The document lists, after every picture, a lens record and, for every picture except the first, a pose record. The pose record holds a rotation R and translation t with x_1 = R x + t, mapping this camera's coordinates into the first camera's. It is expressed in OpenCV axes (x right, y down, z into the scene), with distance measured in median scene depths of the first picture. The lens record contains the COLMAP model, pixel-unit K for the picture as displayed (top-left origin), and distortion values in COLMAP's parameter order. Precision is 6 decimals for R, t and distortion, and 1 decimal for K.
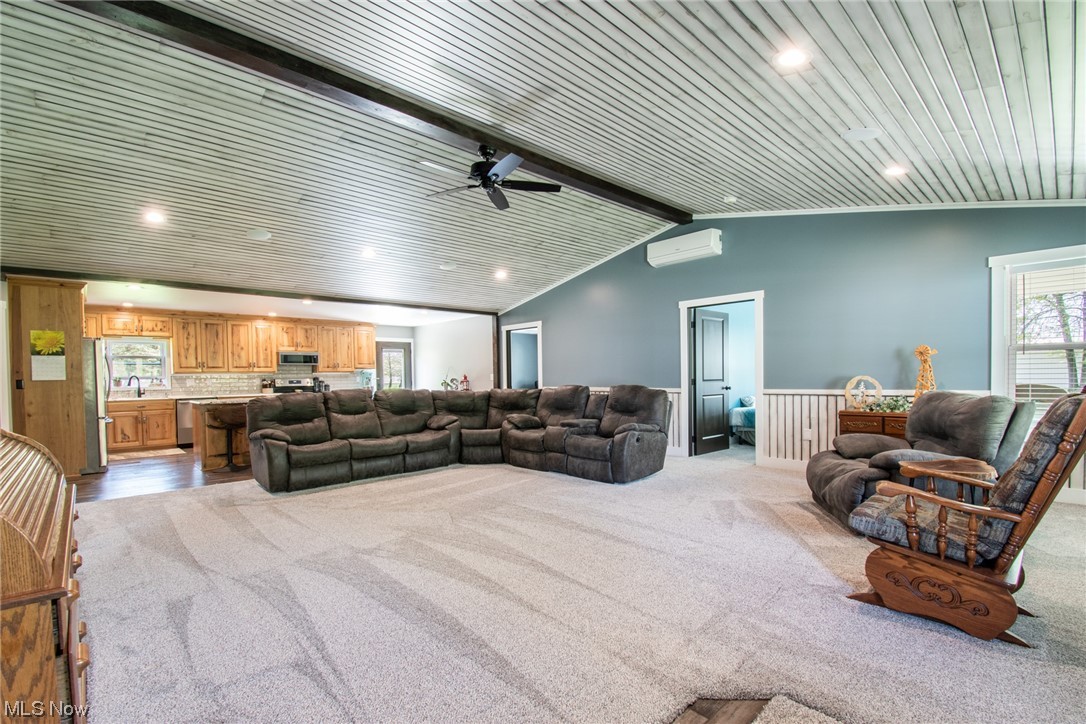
lens RADIAL K [[498.3, 0, 548.2], [0, 498.3, 375.3], [0, 0, 1]] dist [0.029367, -0.027796]
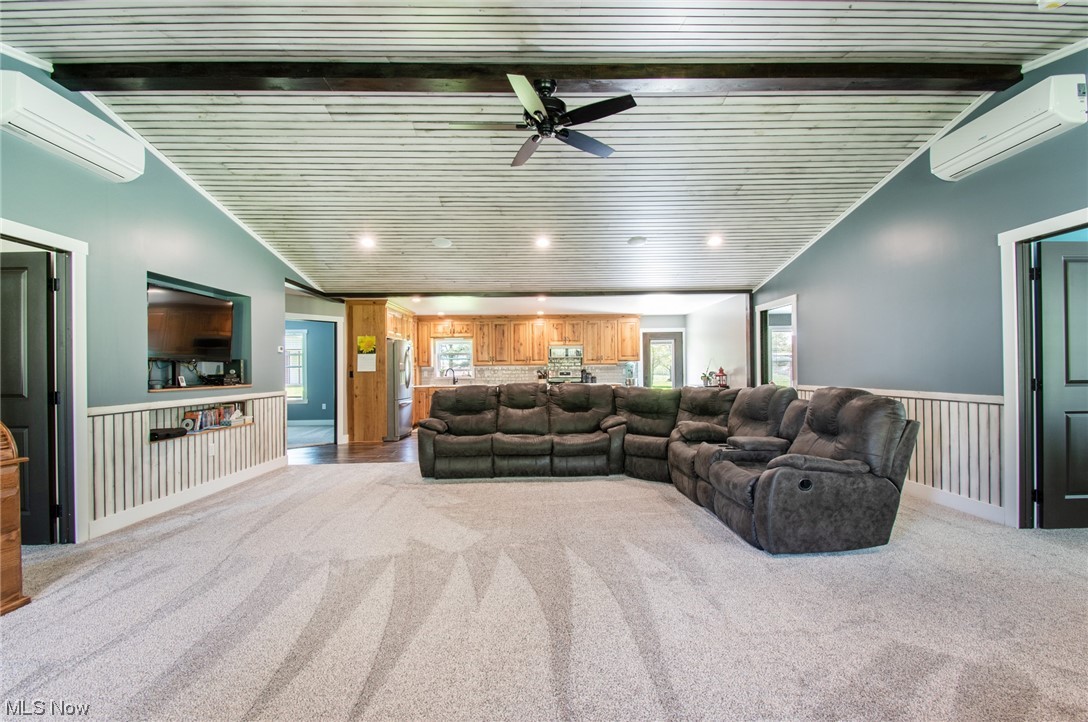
lens RADIAL K [[489.6, 0, 544.0], [0, 489.6, 361.0], [0, 0, 1]] dist [0.034885, -0.025531]
pose [[0.735810, -0.005929, -0.677162, 0.275259], [-0.000619, 0.999955, -0.009427, -0.006212], [0.677187, 0.007356, 0.735774, 0.296479]]
